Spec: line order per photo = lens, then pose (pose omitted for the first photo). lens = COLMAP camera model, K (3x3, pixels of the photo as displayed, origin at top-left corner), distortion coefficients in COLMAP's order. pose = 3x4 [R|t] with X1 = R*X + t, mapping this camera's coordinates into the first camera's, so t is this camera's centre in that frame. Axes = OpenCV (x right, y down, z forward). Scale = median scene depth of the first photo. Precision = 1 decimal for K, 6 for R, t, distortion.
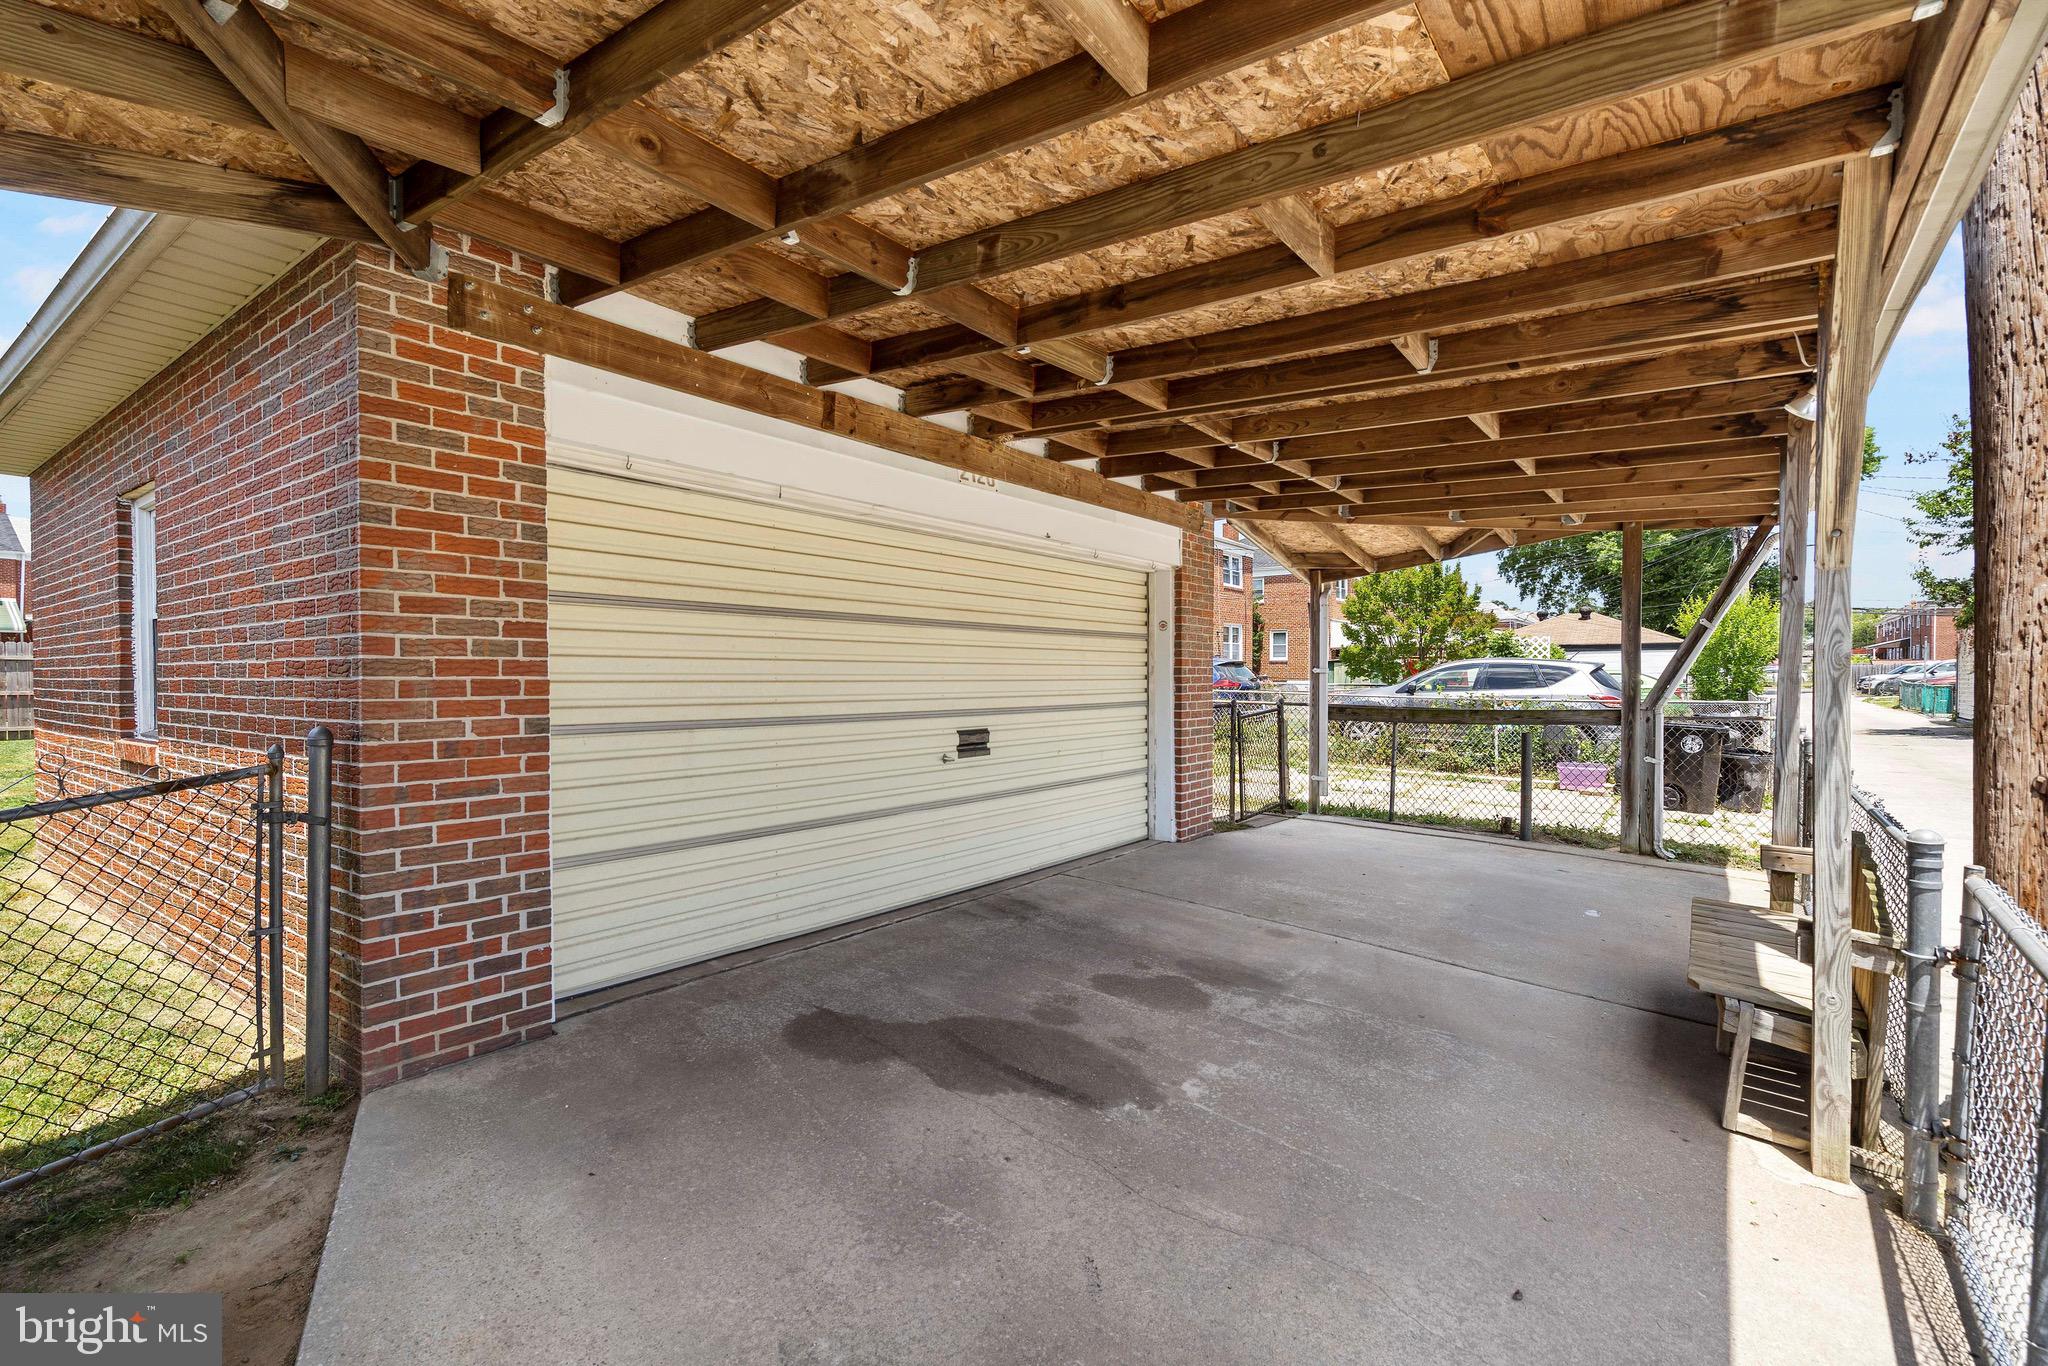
lens RADIAL K [[942.1, 0, 1027.5], [0, 942.1, 683.5], [0, 0, 1]] dist [-0.009045, 0.002602]
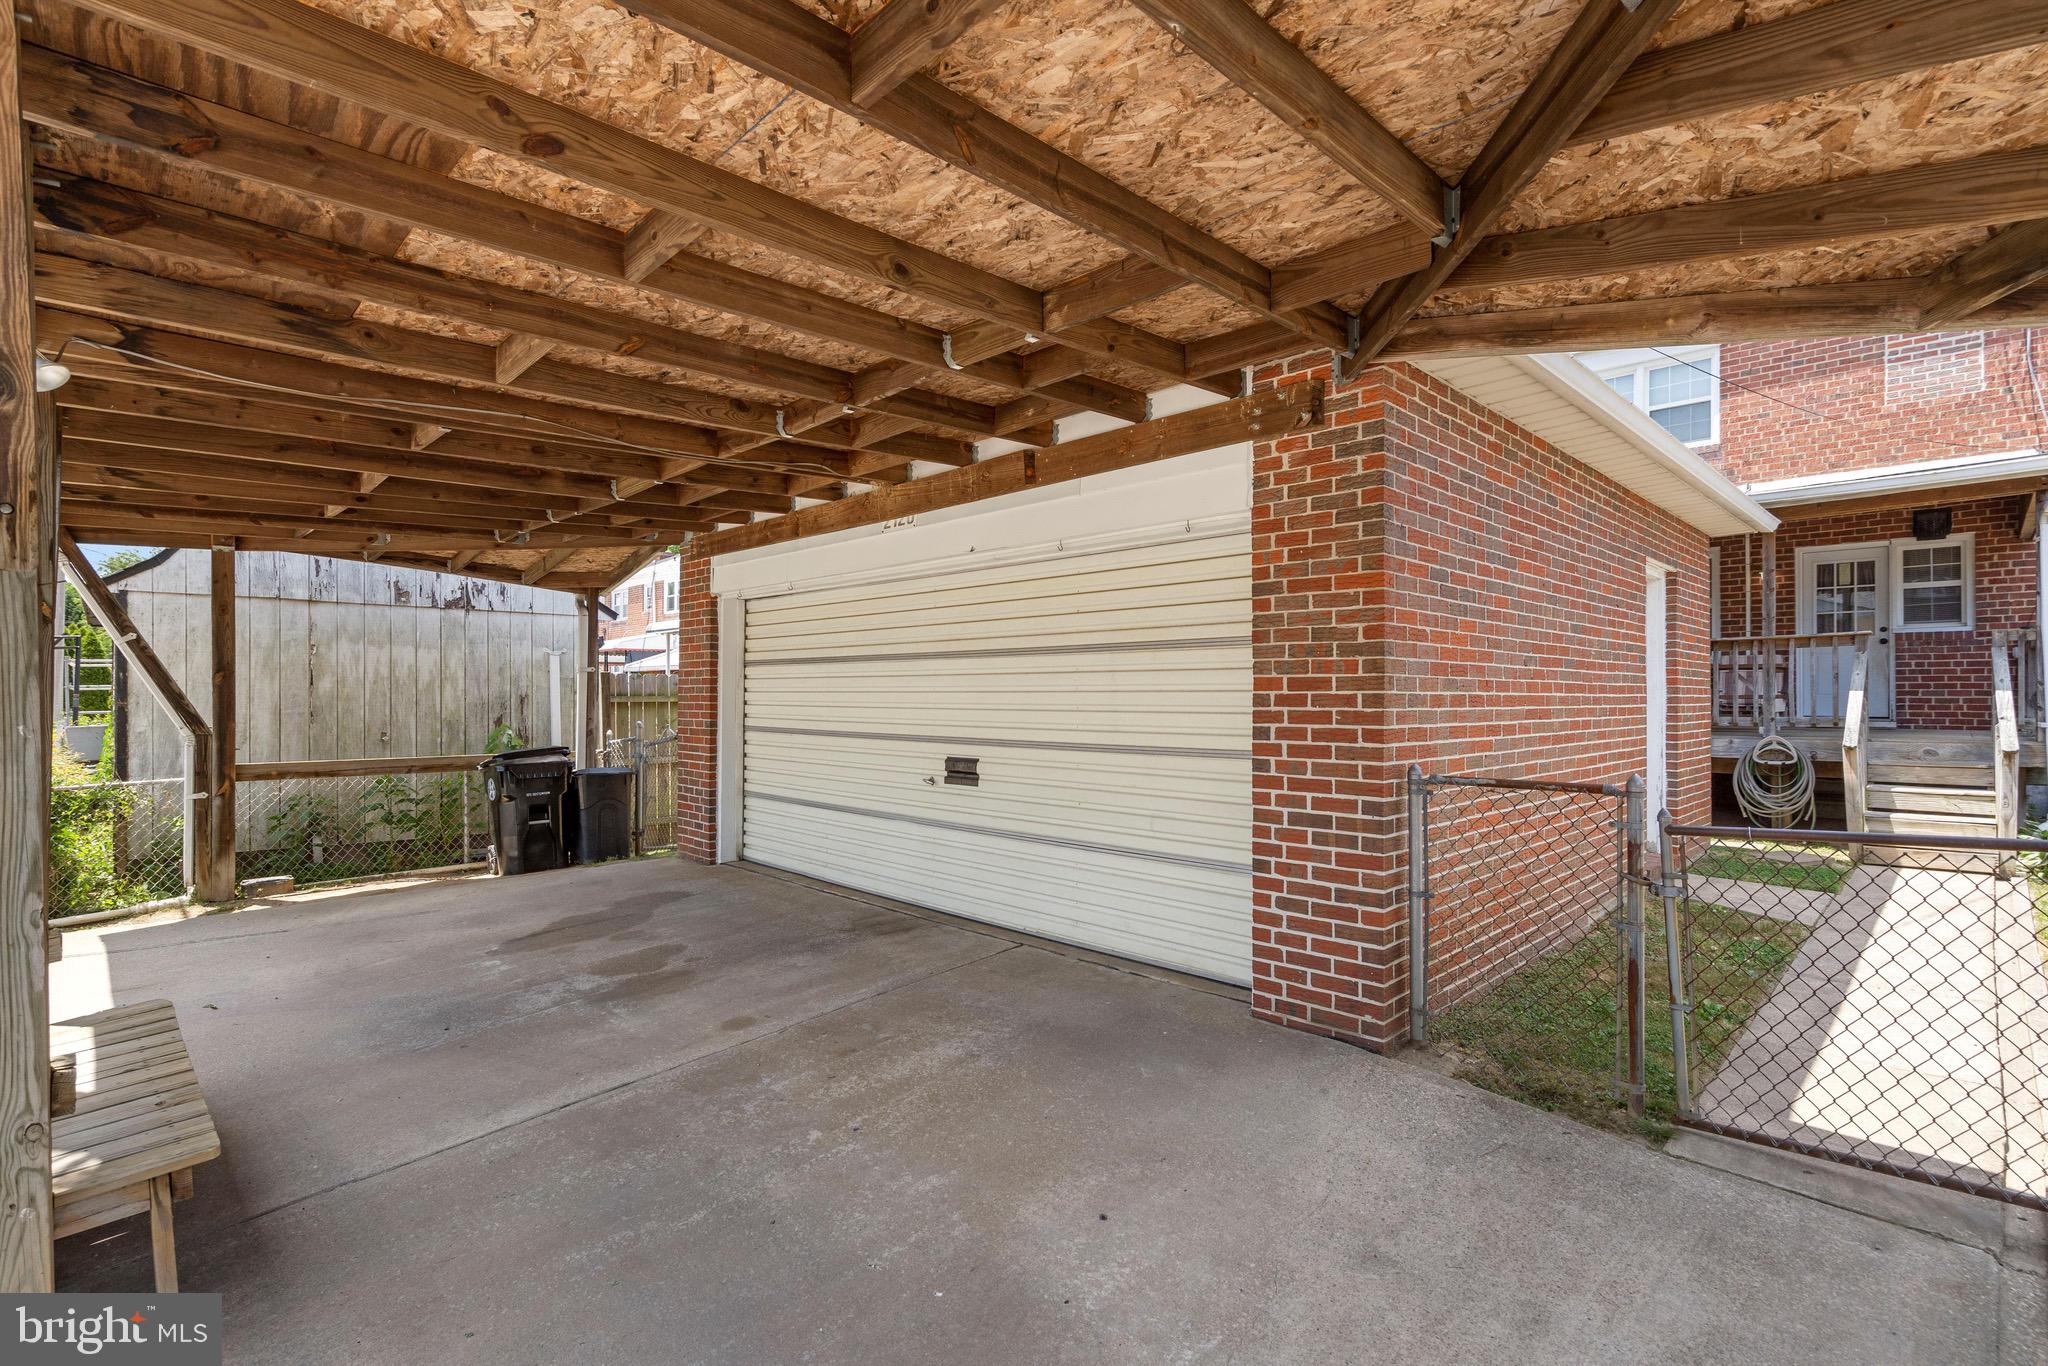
lens RADIAL K [[942.1, 0, 1028.8], [0, 942.1, 689.5], [0, 0, 1]] dist [-0.009045, 0.002602]
pose [[-0.148997, -0.012303, -0.988761, 1.036398], [-0.013558, 0.999854, -0.010398, -0.016360], [0.988745, 0.011857, -0.149142, 1.367612]]
